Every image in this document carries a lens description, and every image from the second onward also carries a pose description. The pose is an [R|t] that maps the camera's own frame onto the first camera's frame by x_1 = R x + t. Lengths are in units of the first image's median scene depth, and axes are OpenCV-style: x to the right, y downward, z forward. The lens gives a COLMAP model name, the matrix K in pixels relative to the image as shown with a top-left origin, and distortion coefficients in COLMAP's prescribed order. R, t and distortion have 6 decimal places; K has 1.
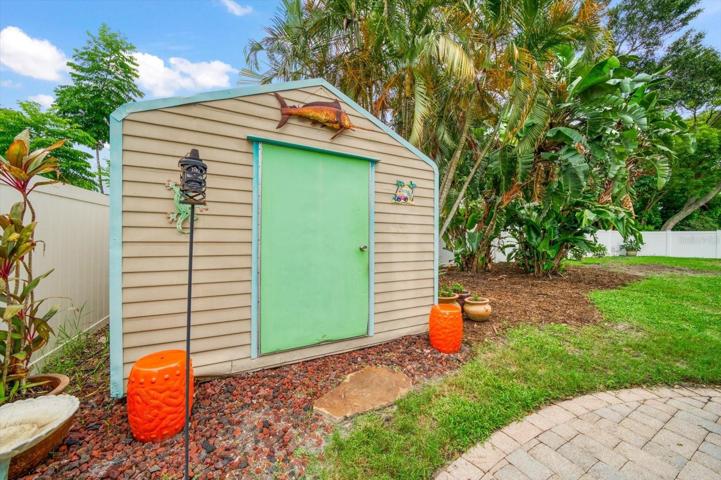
lens RADIAL K [[257.0, 0, 363.3], [0, 257.0, 238.6], [0, 0, 1]] dist [-0.017481, 0.001286]
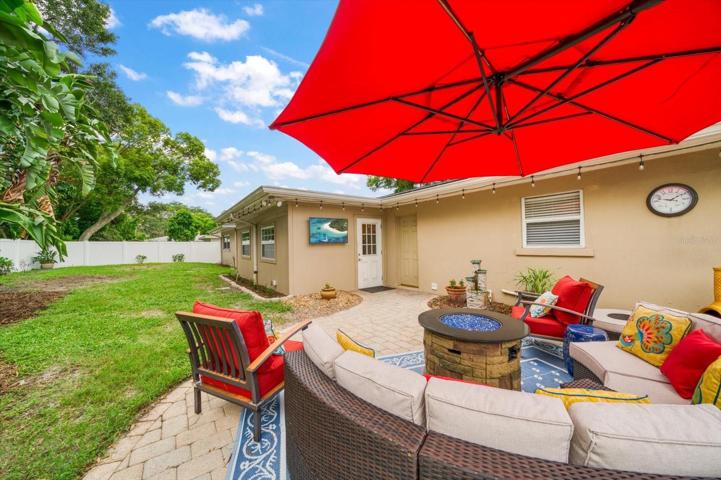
lens RADIAL K [[257.0, 0, 365.4], [0, 257.0, 241.2], [0, 0, 1]] dist [-0.017481, 0.001286]
pose [[-0.150877, 0.012466, 0.988474, 0.089148], [0.017213, 0.999802, -0.009981, -0.001227], [-0.988403, 0.015508, -0.151062, 0.102472]]
